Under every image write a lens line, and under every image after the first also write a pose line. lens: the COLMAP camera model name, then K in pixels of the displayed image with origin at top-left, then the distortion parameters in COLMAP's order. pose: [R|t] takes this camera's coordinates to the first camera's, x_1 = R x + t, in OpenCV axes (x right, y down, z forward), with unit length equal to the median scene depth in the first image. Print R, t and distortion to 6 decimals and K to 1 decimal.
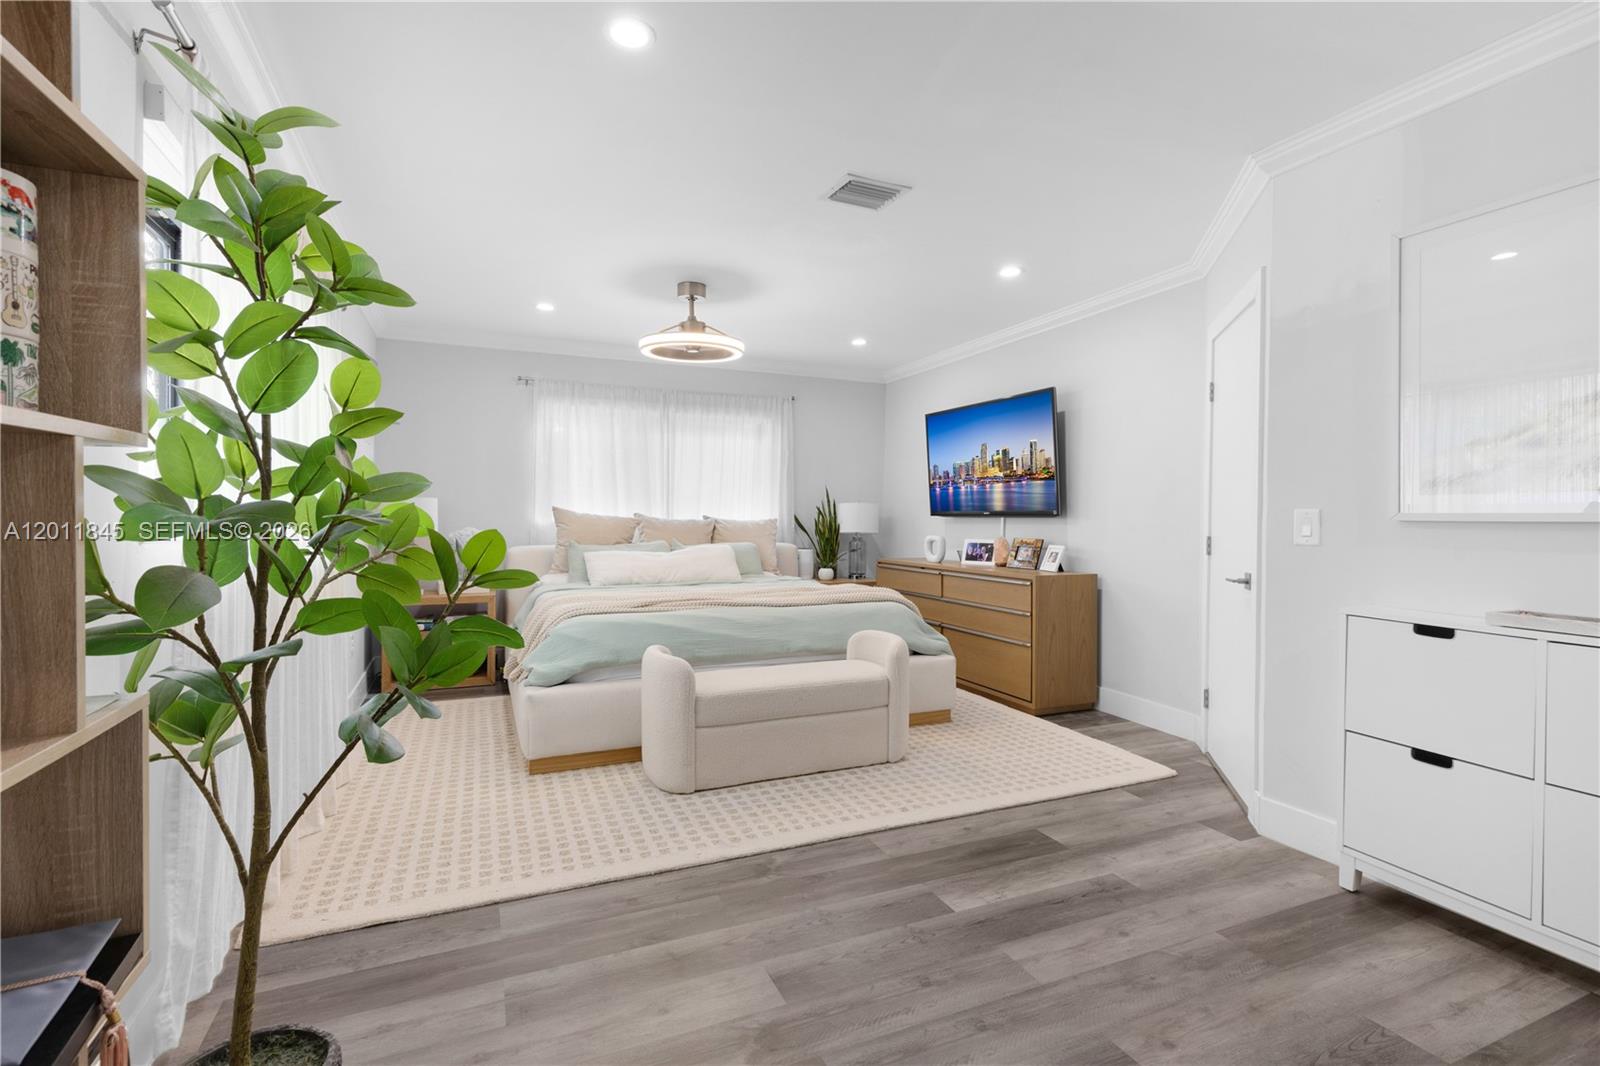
lens RADIAL K [[750.9, 0, 804.4], [0, 750.9, 525.1], [0, 0, 1]] dist [0.010263, -0.000169]
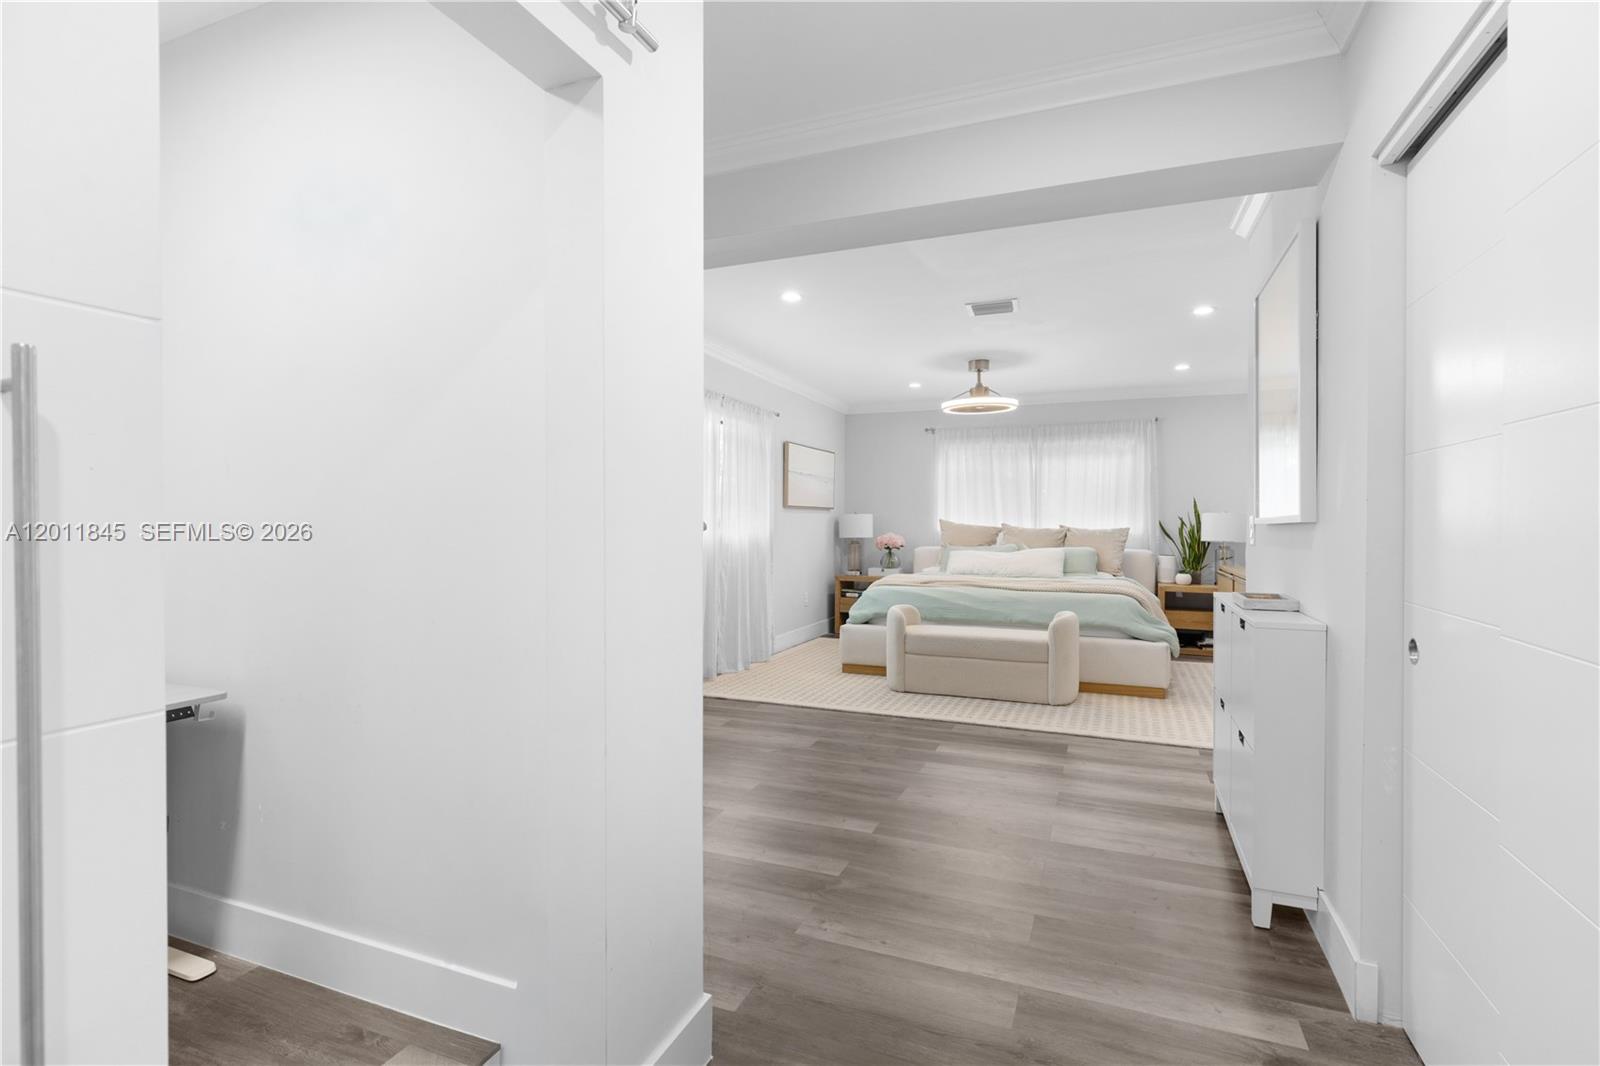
lens RADIAL K [[750.9, 0, 804.4], [0, 750.9, 525.1], [0, 0, 1]] dist [0.010263, -0.000169]
pose [[0.698334, -0.002865, -0.715766, 0.495451], [-0.009772, 0.999861, -0.013536, 0.008965], [0.715705, 0.016447, 0.698209, -0.172448]]
